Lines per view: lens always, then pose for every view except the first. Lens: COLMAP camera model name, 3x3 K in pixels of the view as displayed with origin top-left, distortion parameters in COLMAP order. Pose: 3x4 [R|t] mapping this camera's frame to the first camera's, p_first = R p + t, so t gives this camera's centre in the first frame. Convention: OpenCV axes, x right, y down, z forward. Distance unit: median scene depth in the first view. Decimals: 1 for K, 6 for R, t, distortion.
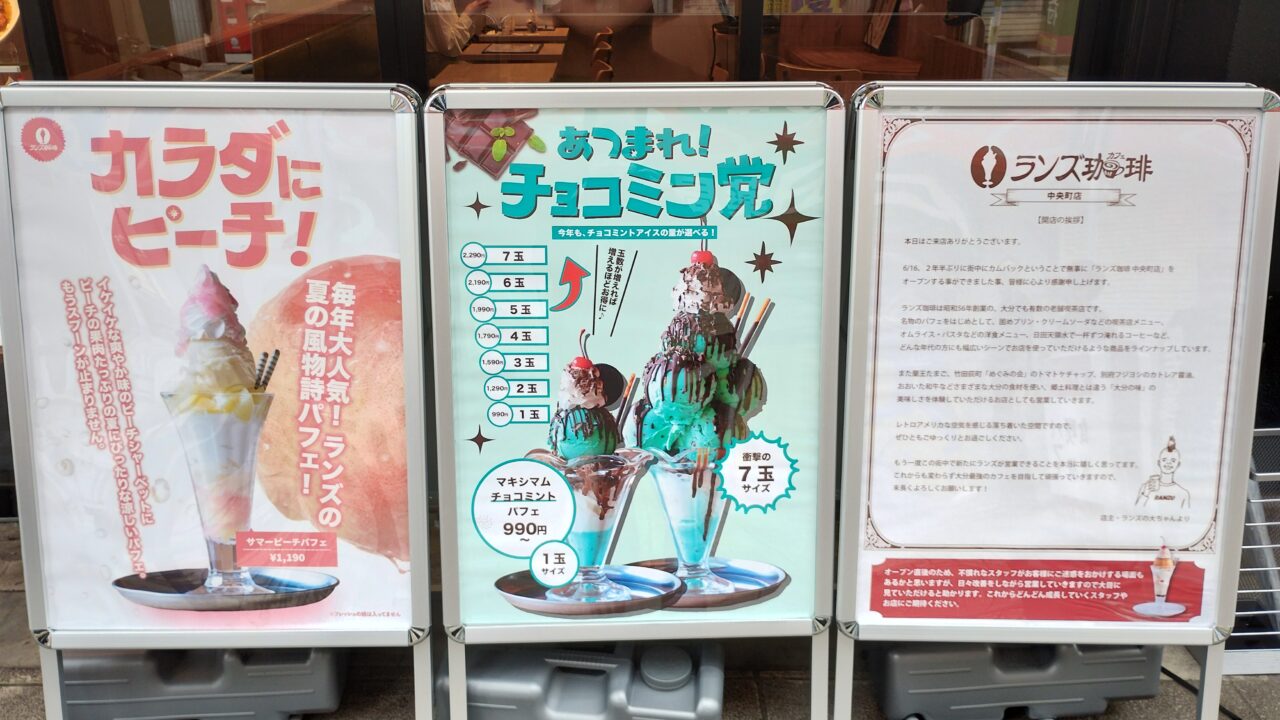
lens RADIAL K [[1078.9, 0, 638.0], [0, 1078.9, 364.1], [0, 0, 1]] dist [0.030610, -0.017936]
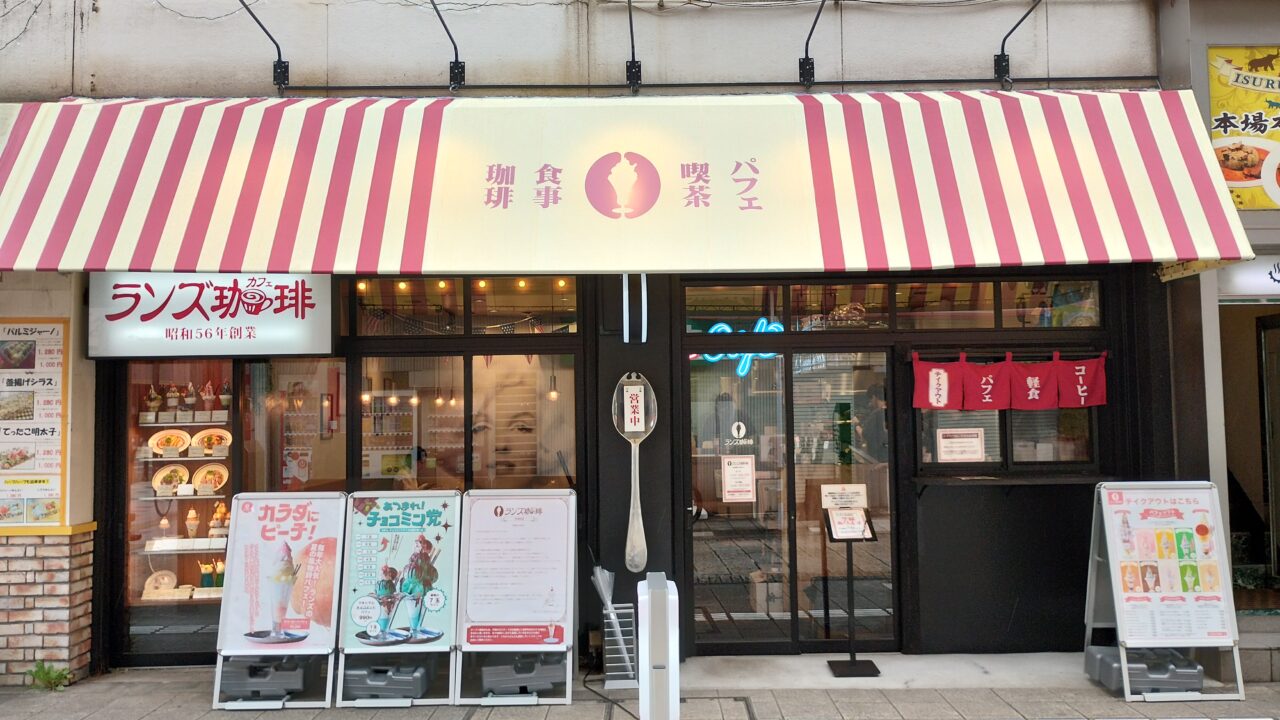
lens RADIAL K [[1078.9, 0, 648.2], [0, 1078.9, 356.2], [0, 0, 1]] dist [0.030610, -0.017936]
pose [[0.999573, -0.015389, -0.024858, 0.919427], [0.003367, 0.905189, -0.424995, 0.895053], [0.029042, 0.424730, 0.904854, -2.512913]]
